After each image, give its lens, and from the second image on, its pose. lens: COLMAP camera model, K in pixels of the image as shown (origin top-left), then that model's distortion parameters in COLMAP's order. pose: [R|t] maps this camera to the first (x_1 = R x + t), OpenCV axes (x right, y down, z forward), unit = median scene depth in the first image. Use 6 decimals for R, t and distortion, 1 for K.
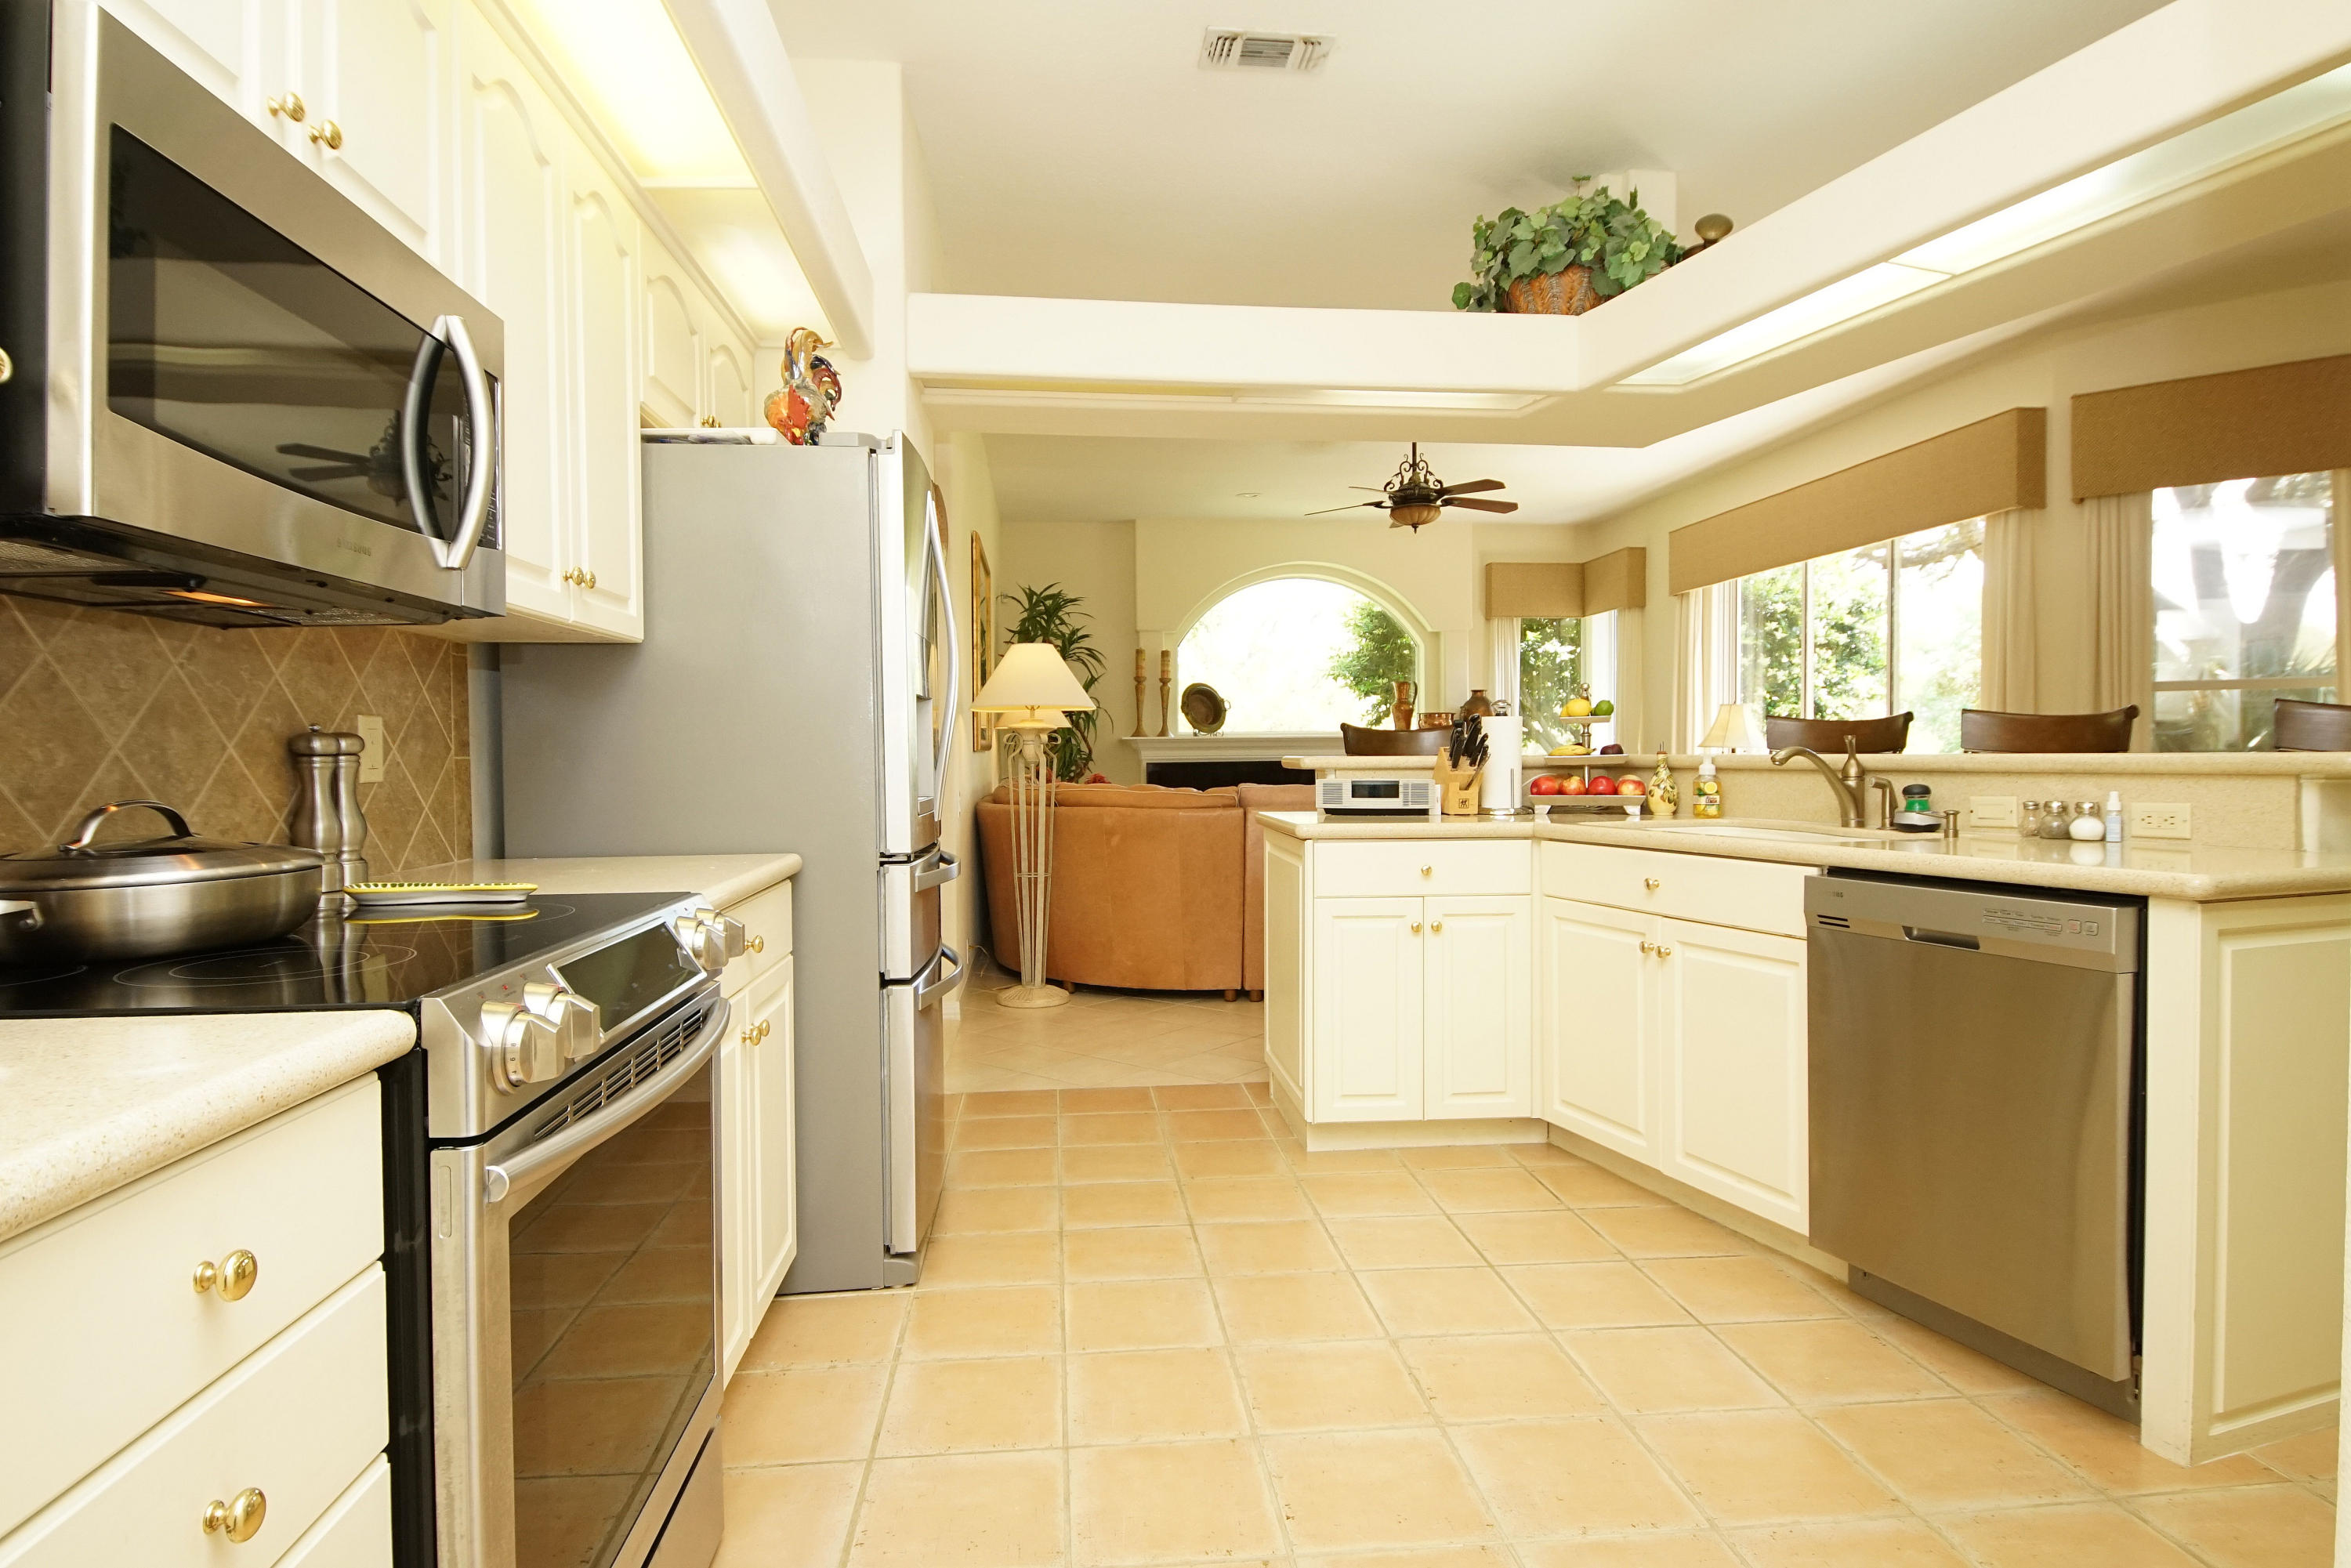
lens RADIAL K [[1261.4, 0, 1171.5], [0, 1261.4, 778.6], [0, 0, 1]] dist [0.015841, -0.016957]
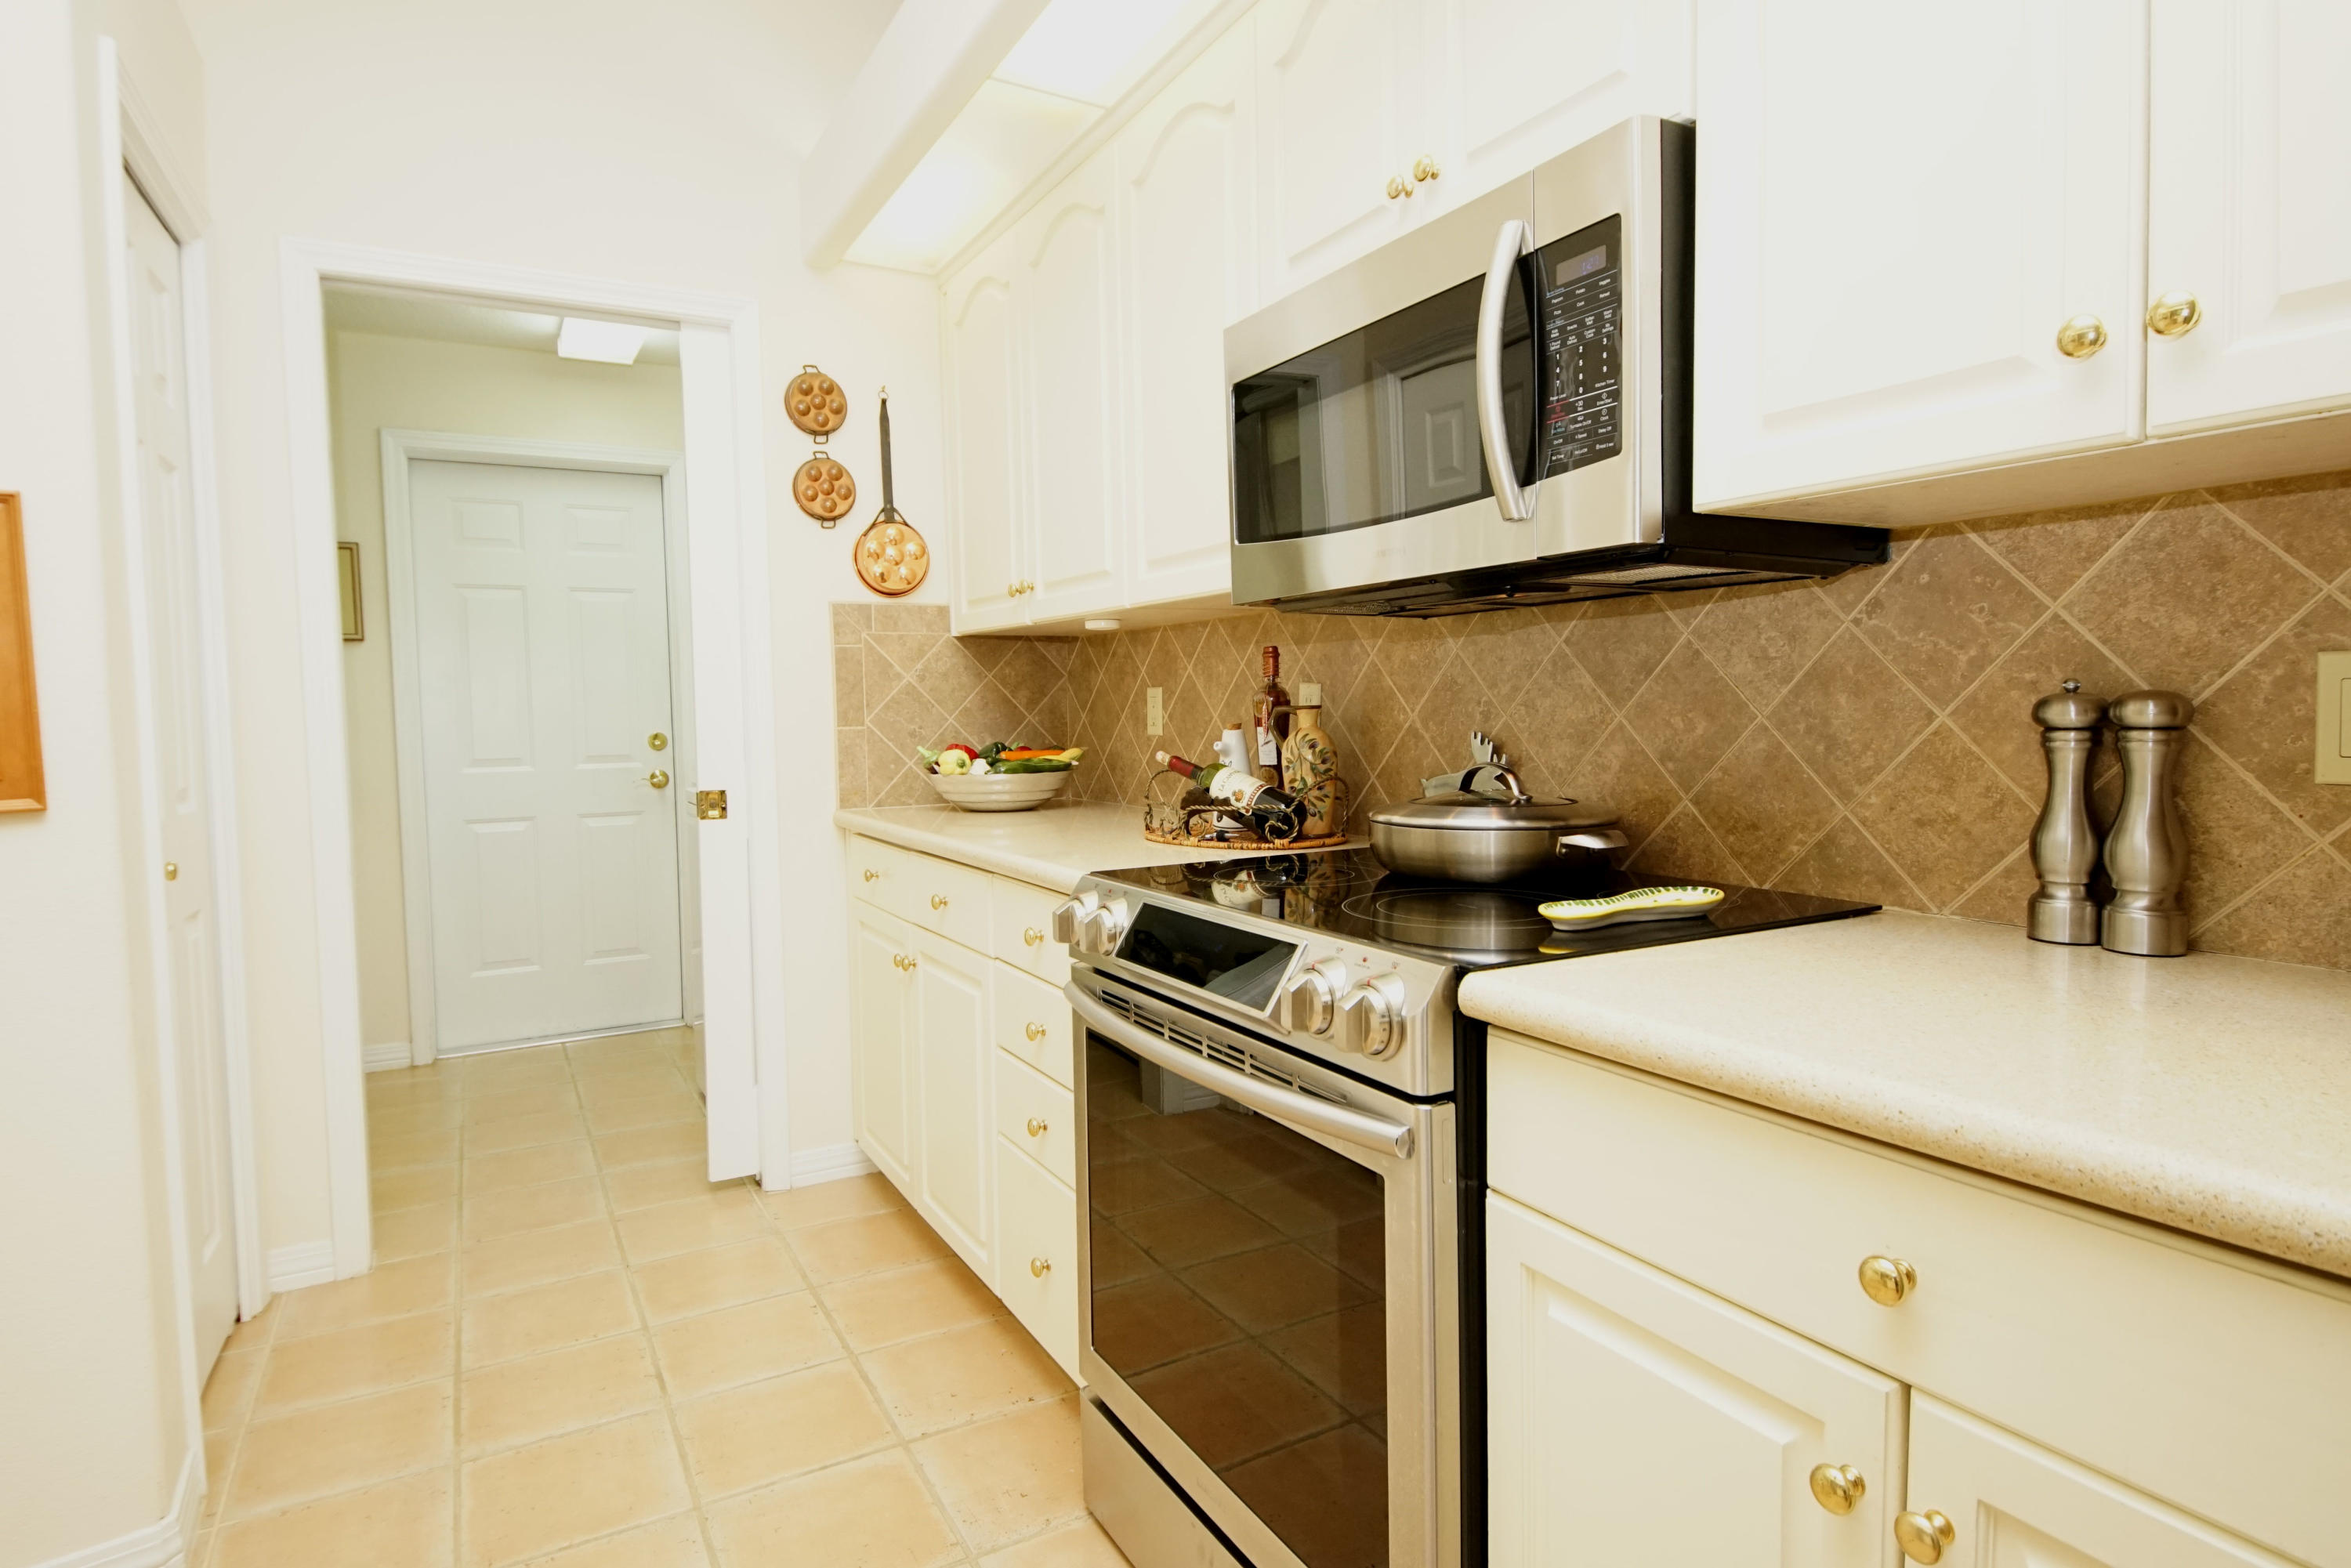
lens RADIAL K [[1261.4, 0, 1174.9], [0, 1261.4, 764.6], [0, 0, 1]] dist [0.015841, -0.016957]
pose [[-0.914230, 0.046905, -0.402472, -0.000074], [0.018817, 0.997120, 0.073463, -0.063424], [0.404759, 0.059589, -0.912480, 1.588112]]
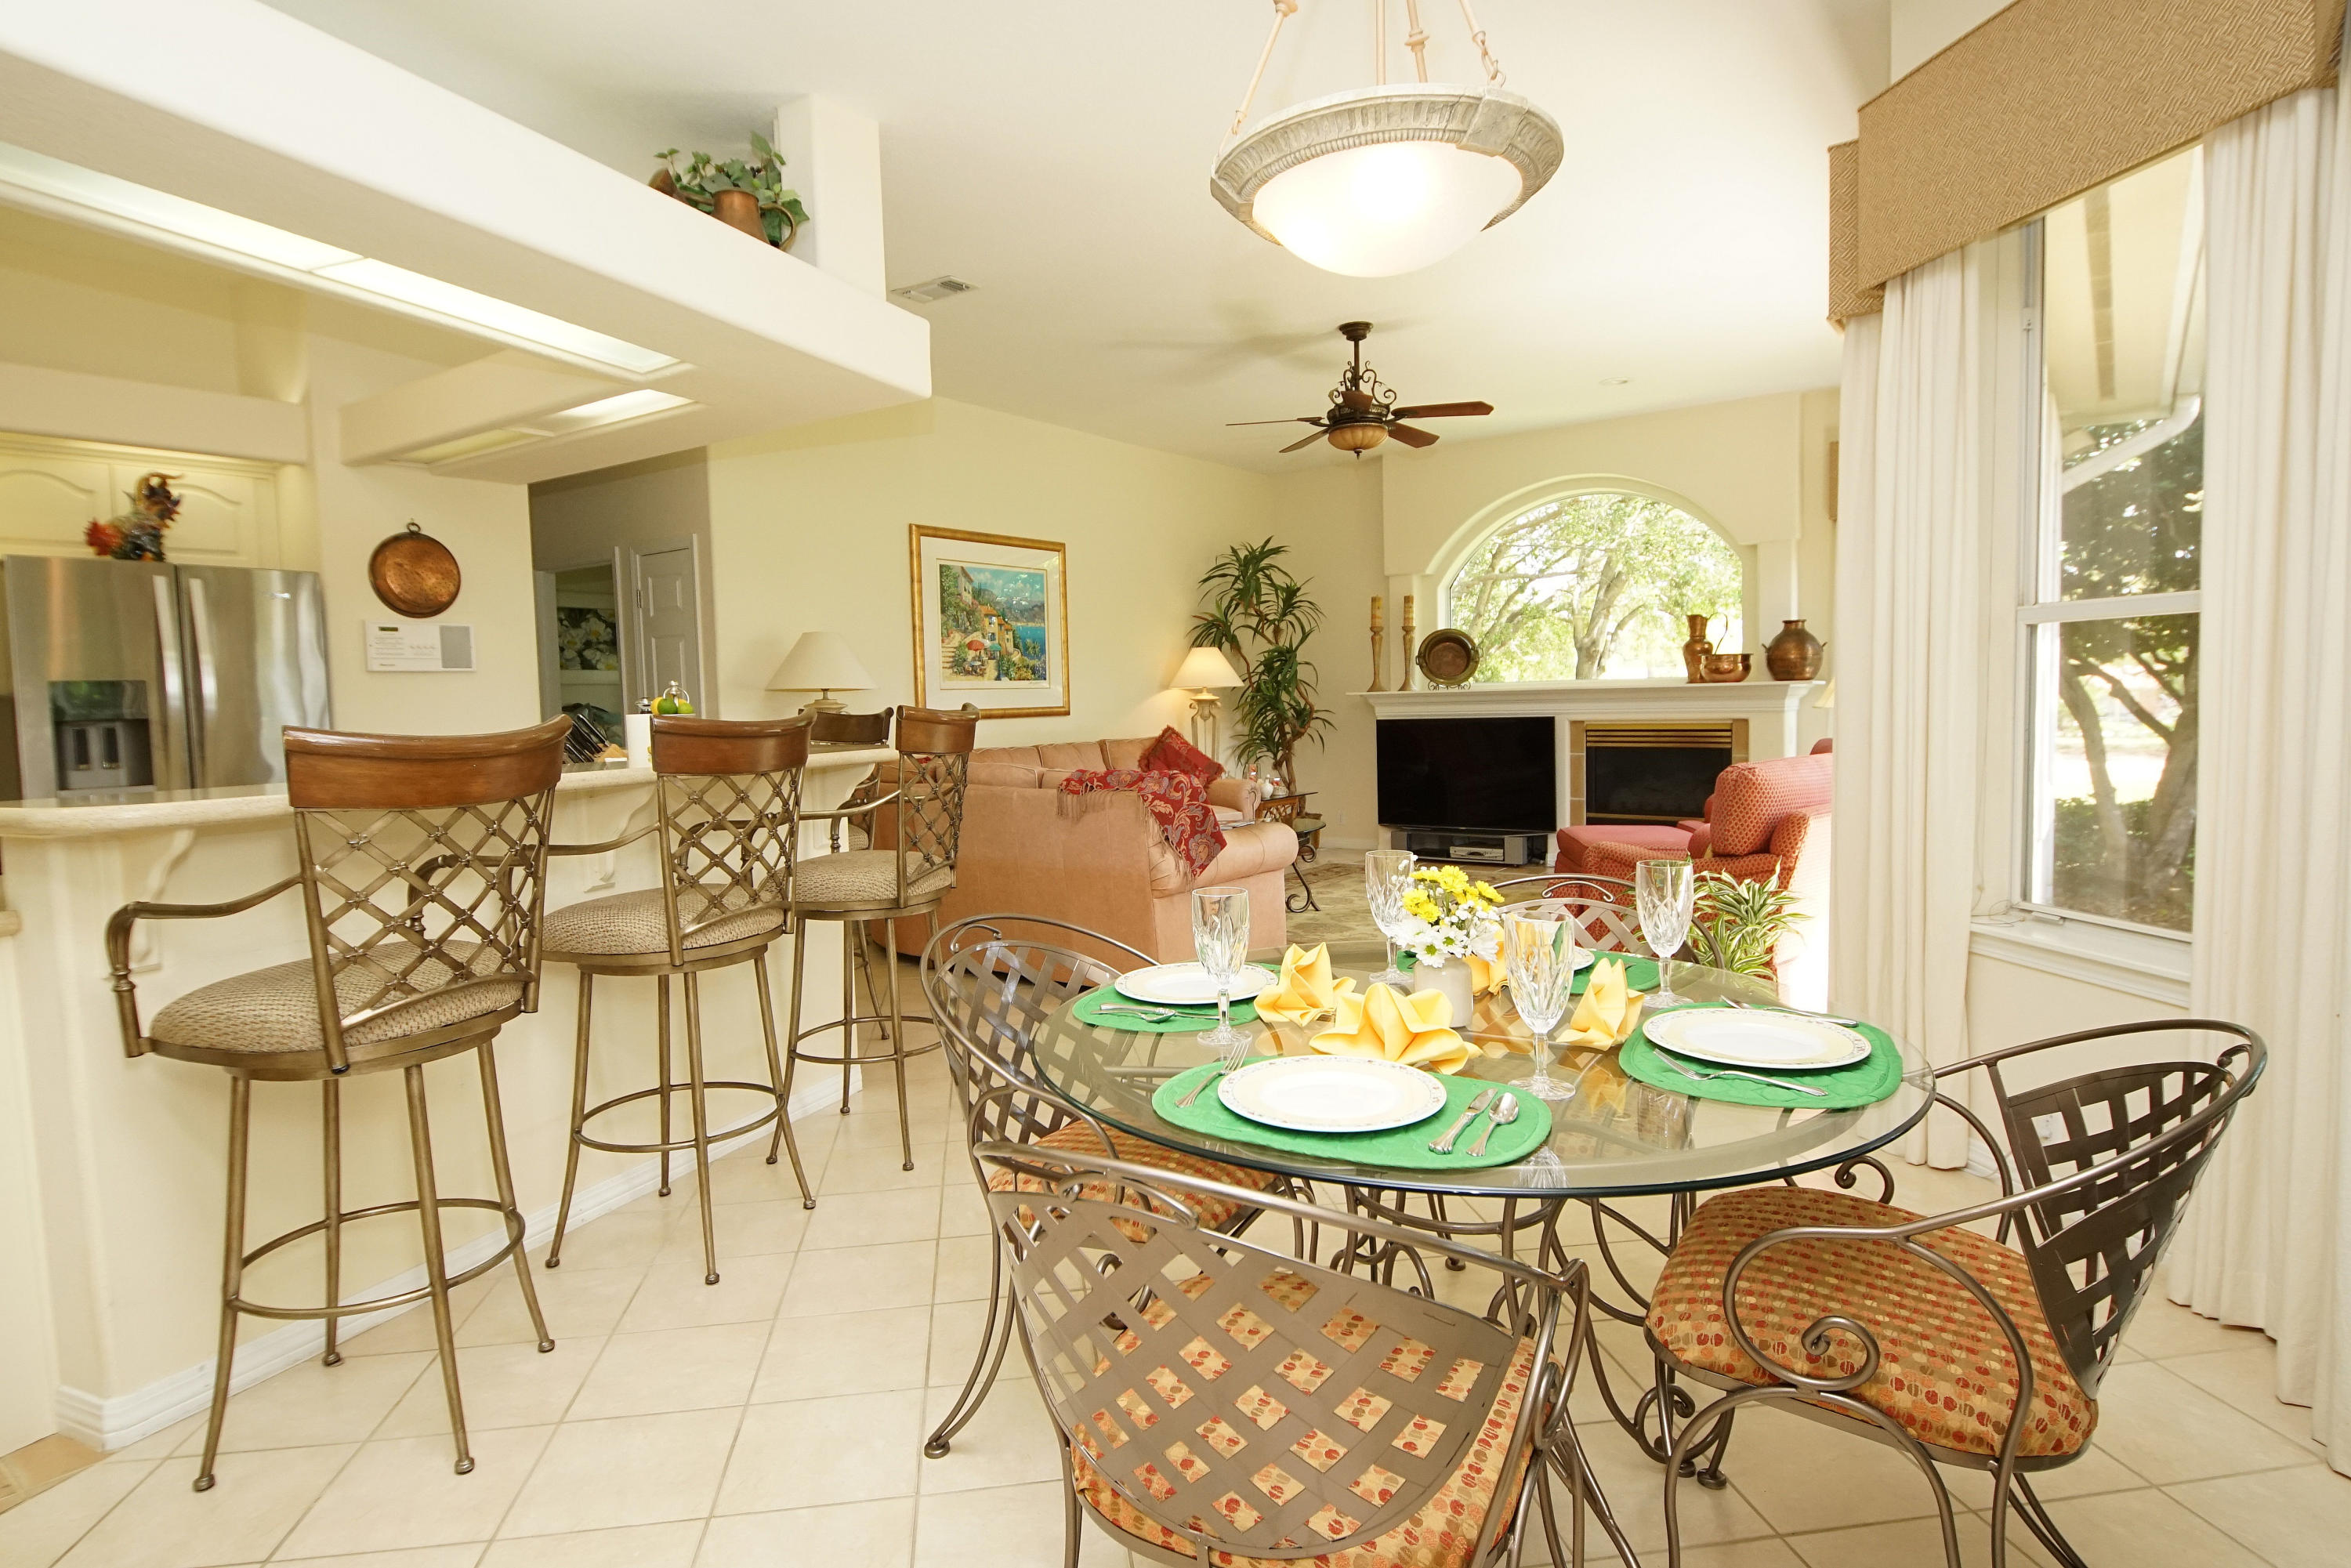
lens RADIAL K [[1261.4, 0, 1174.3], [0, 1261.4, 774.8], [0, 0, 1]] dist [0.015841, -0.016957]
pose [[0.747541, 0.034439, -0.663322, 2.846719], [0.001986, 0.998535, 0.054082, -0.129350], [0.664212, -0.041746, 0.746378, 1.211661]]
